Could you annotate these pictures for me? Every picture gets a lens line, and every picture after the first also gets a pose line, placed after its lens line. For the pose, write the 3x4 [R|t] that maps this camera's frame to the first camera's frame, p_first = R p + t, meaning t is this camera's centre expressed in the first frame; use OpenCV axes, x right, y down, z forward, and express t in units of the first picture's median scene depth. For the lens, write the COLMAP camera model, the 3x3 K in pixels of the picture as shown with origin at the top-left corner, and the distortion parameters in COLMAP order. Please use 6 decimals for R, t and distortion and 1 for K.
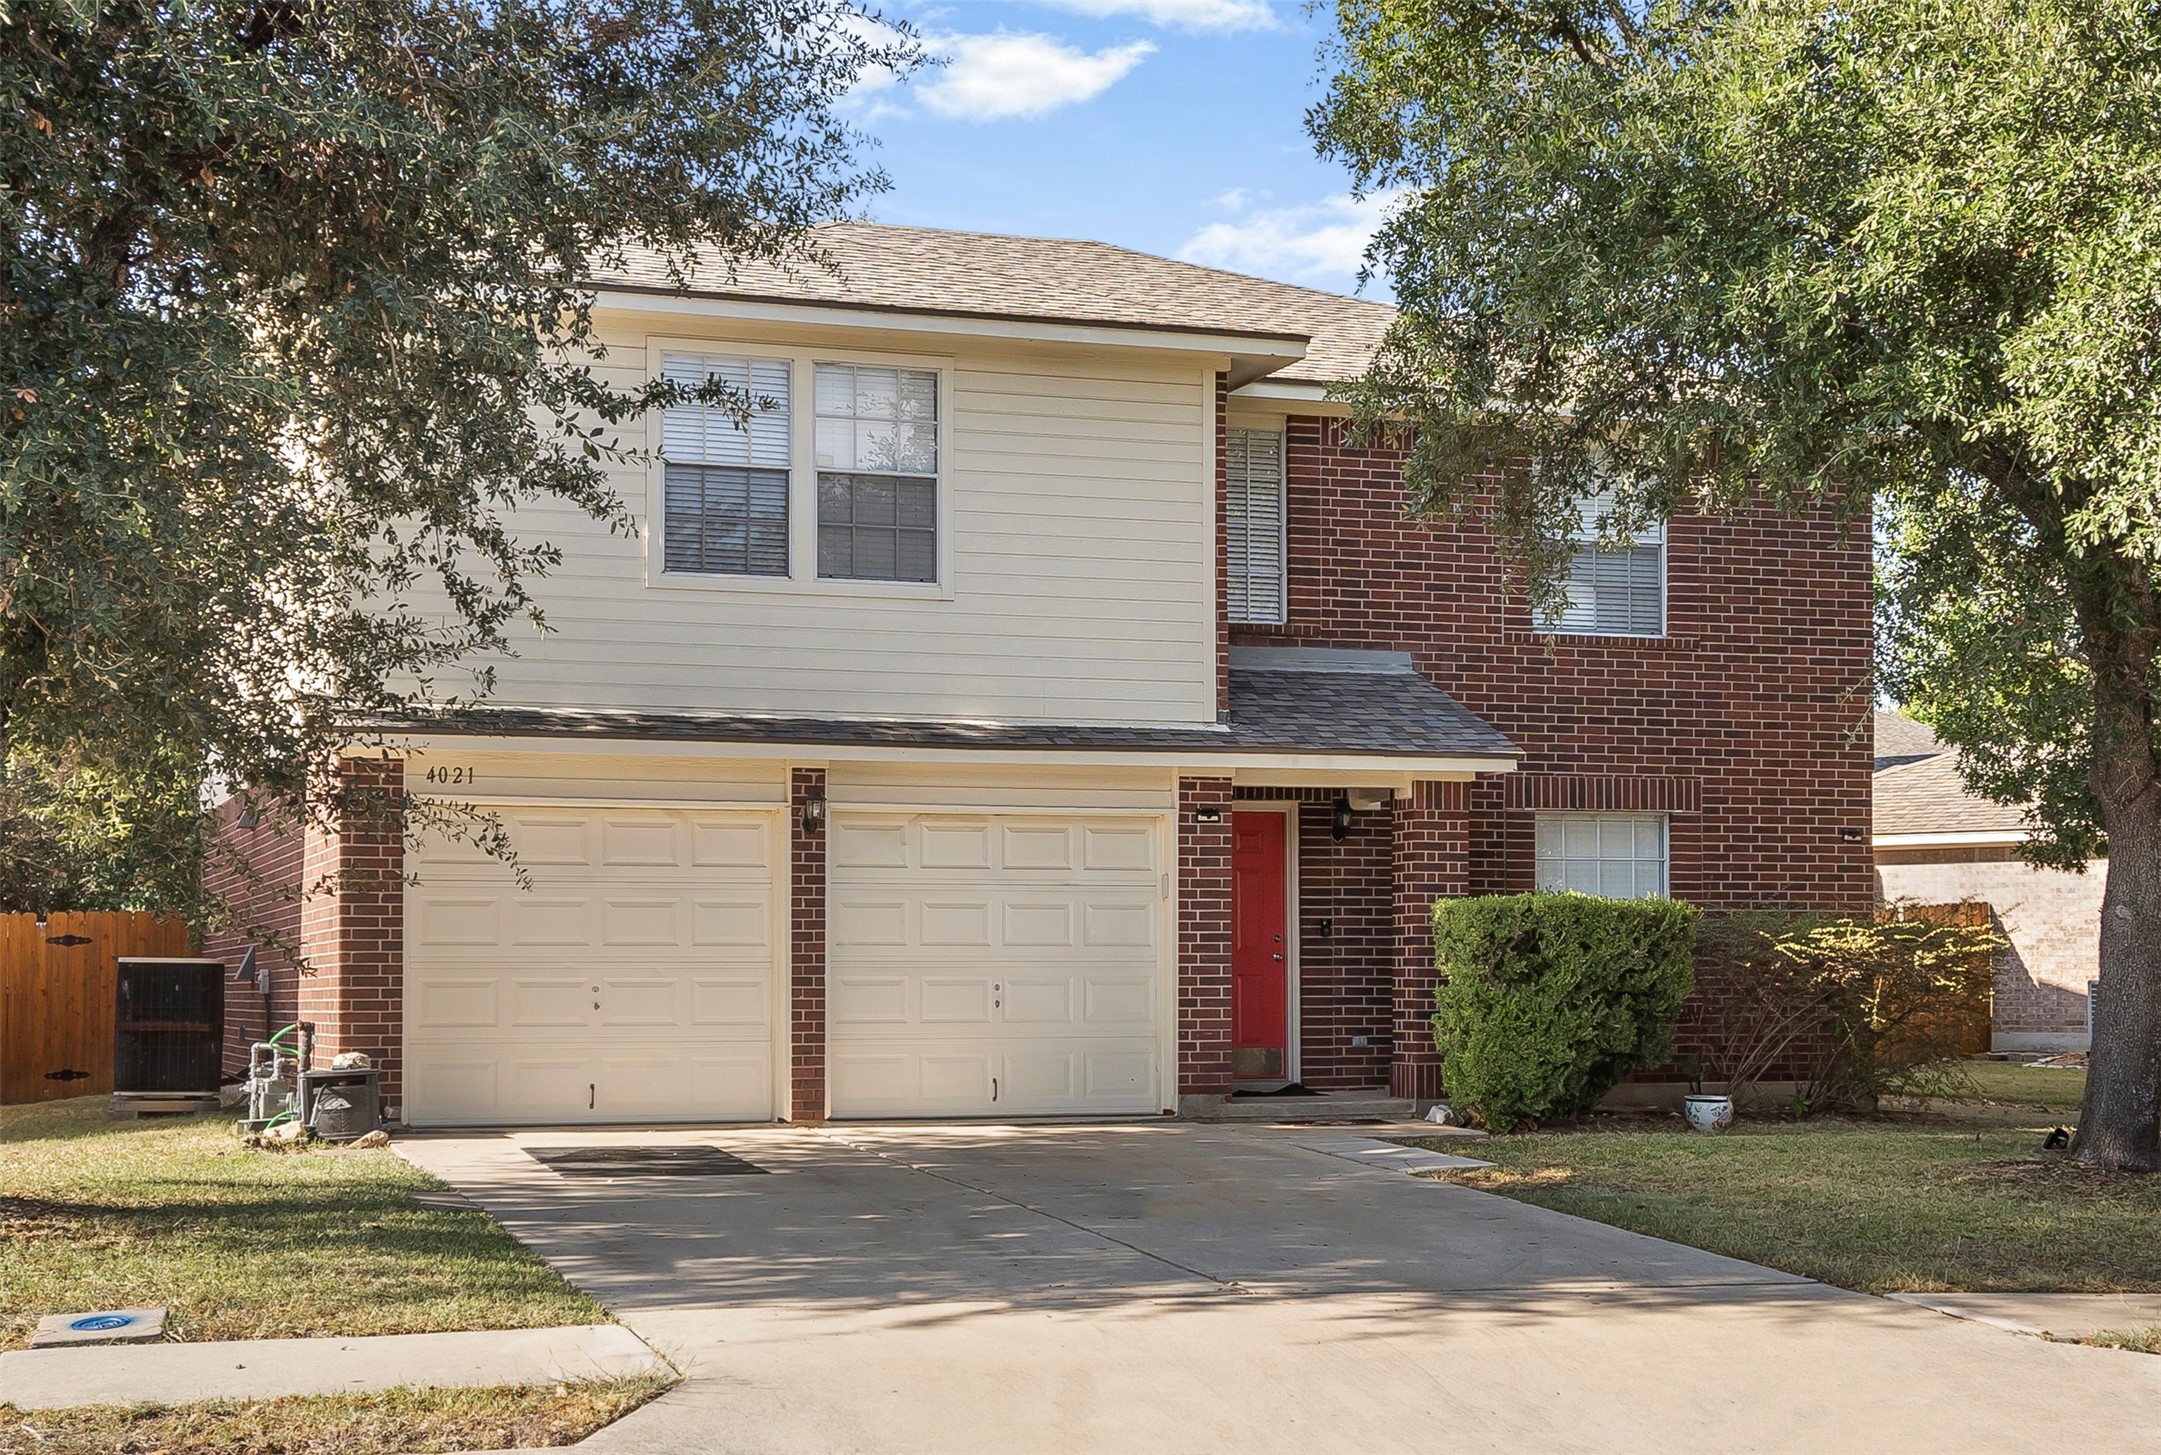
lens RADIAL K [[2873.5, 0, 1080.9], [0, 2873.5, 709.7], [0, 0, 1]] dist [0.058261, 0.000000]
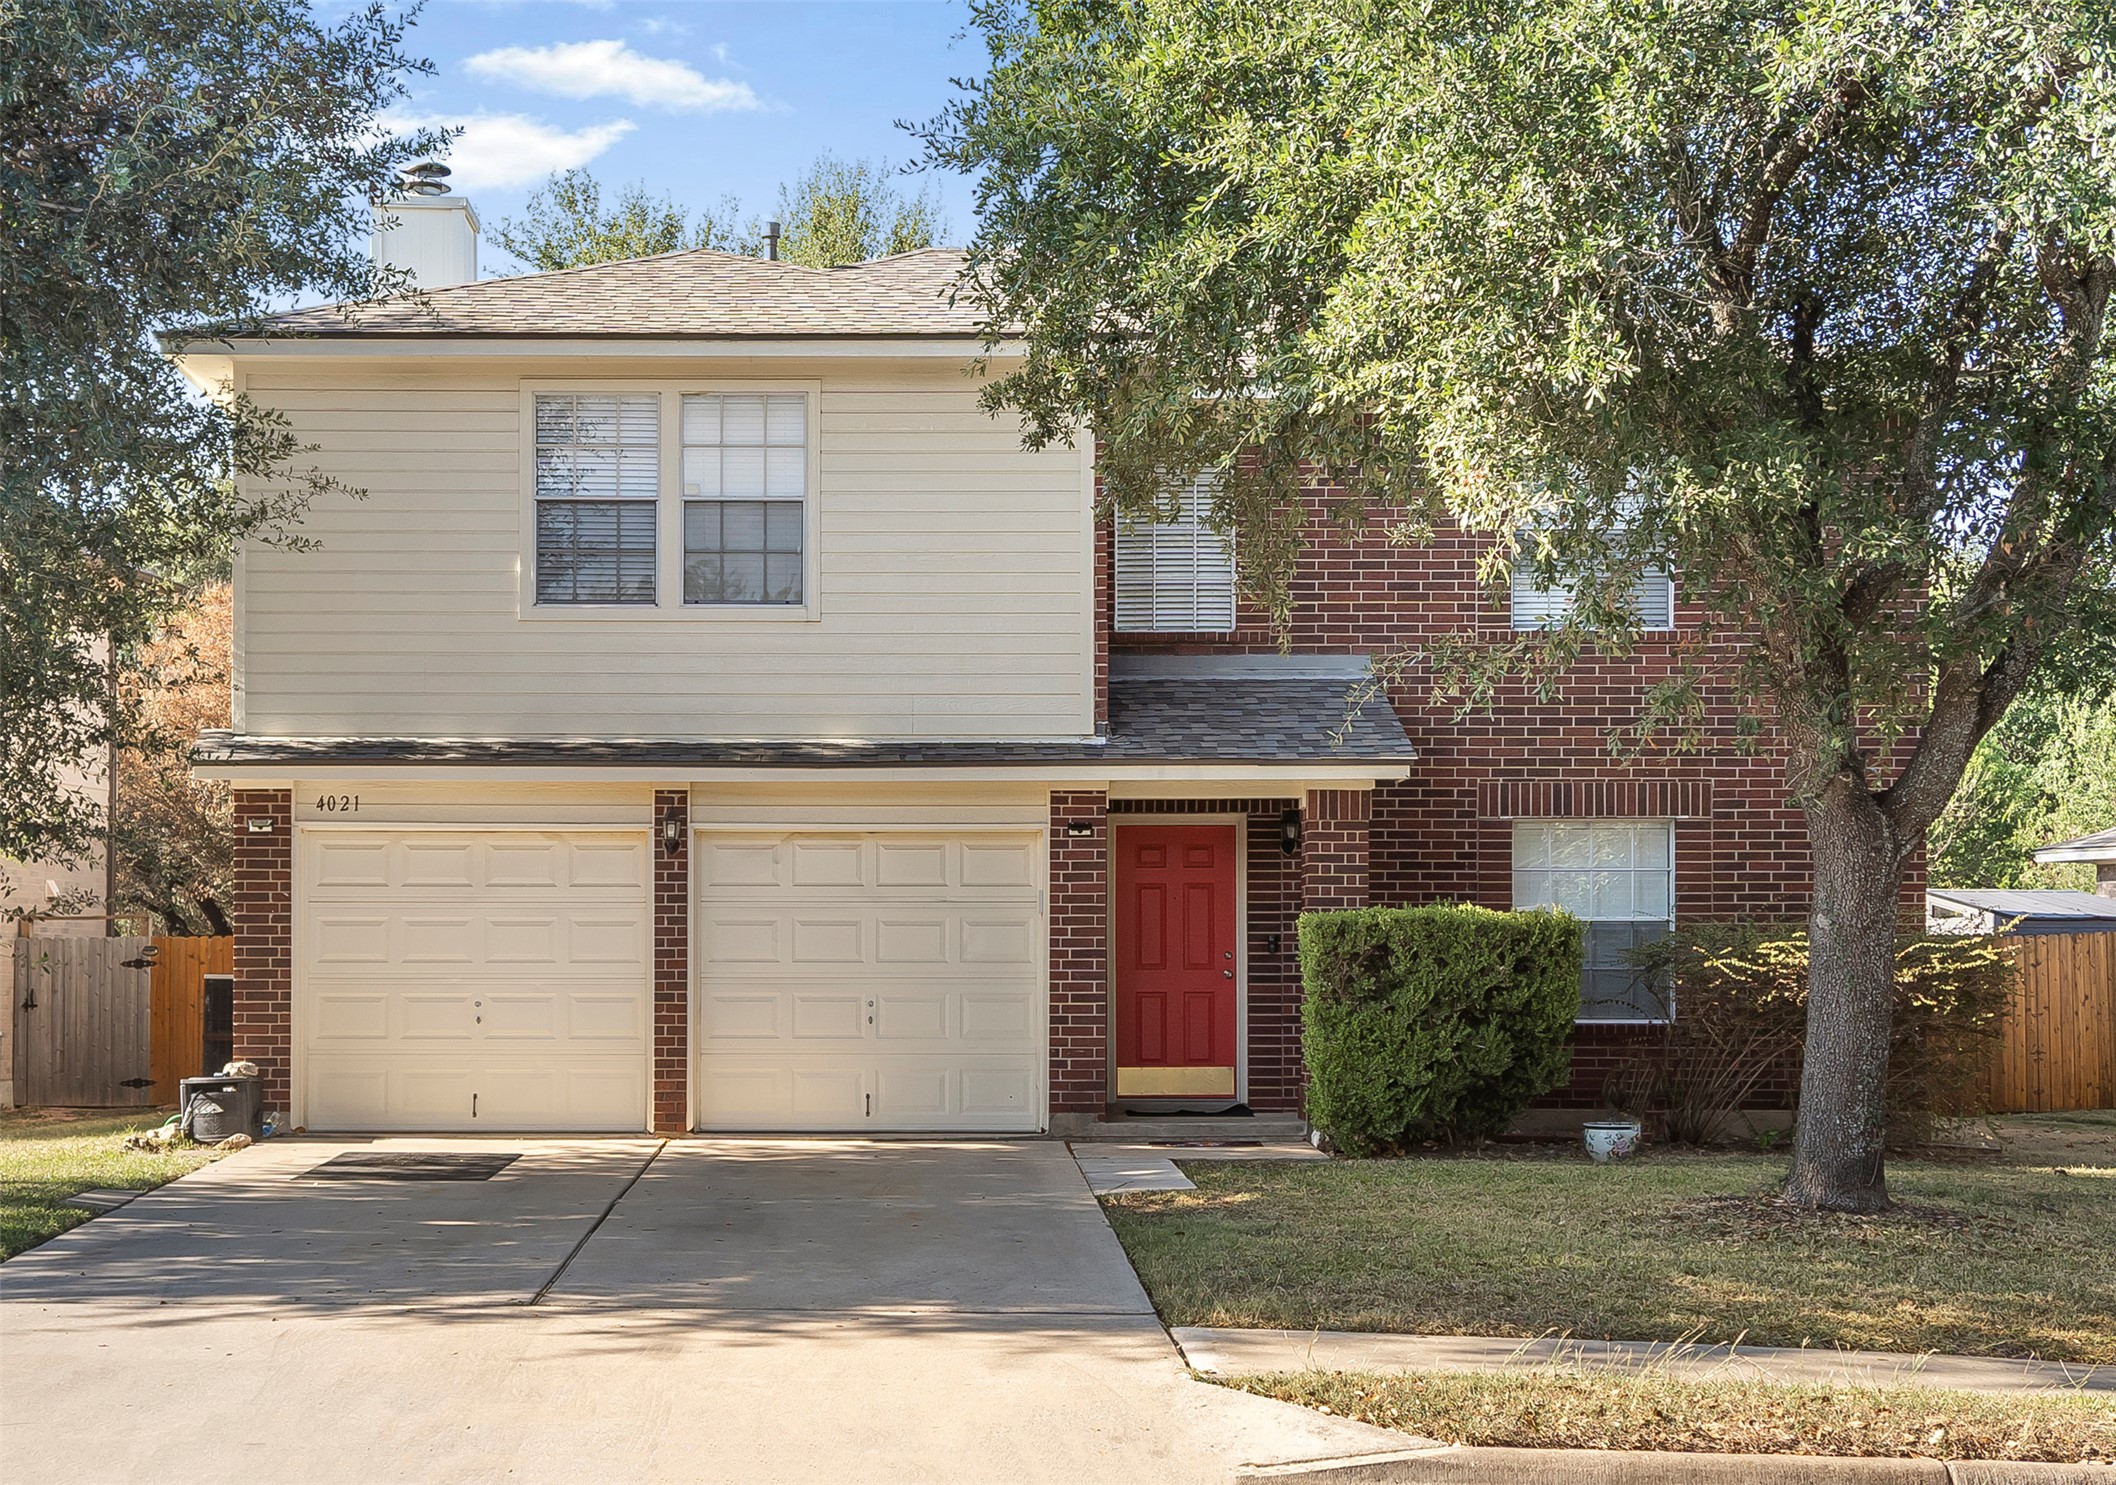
lens RADIAL K [[2879.2, 0, 1058.0], [0, 2879.2, 760.6], [0, 0, 1]] dist [0.072506, 0.000000]
pose [[0.947508, -0.023273, -0.318884, 0.353563], [0.026410, 0.999636, 0.005516, 0.007574], [0.318640, -0.013648, 0.947778, 0.064966]]
